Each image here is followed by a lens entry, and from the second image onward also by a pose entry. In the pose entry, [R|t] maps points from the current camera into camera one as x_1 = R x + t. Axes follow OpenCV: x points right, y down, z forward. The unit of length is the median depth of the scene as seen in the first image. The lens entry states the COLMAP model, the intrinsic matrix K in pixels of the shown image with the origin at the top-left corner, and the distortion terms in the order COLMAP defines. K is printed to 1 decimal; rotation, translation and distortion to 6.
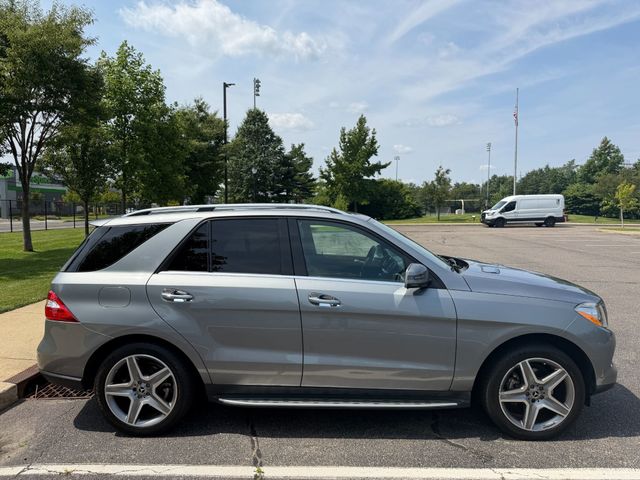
lens RADIAL K [[455.7, 0, 320.0], [0, 455.7, 240.0], [0, 0, 1]] dist [0.004824, -0.003711]
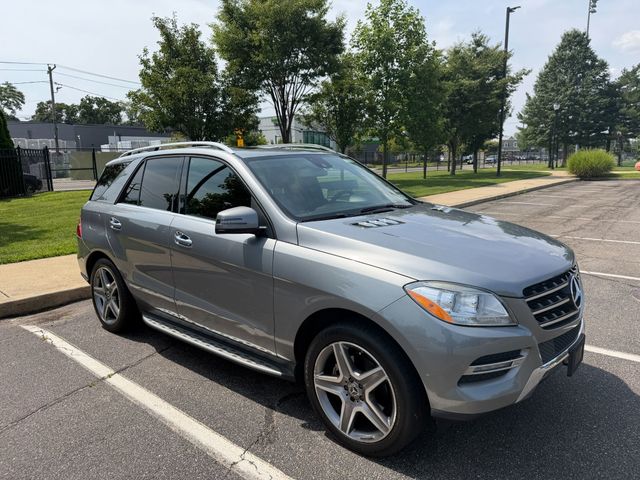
lens RADIAL K [[455.7, 0, 320.0], [0, 455.7, 240.0], [0, 0, 1]] dist [0.004824, -0.003711]
pose [[0.769629, 0.094142, -0.631513, 0.124487], [-0.020465, 0.992199, 0.122971, 0.001094], [0.638163, -0.081718, 0.765552, 0.060678]]
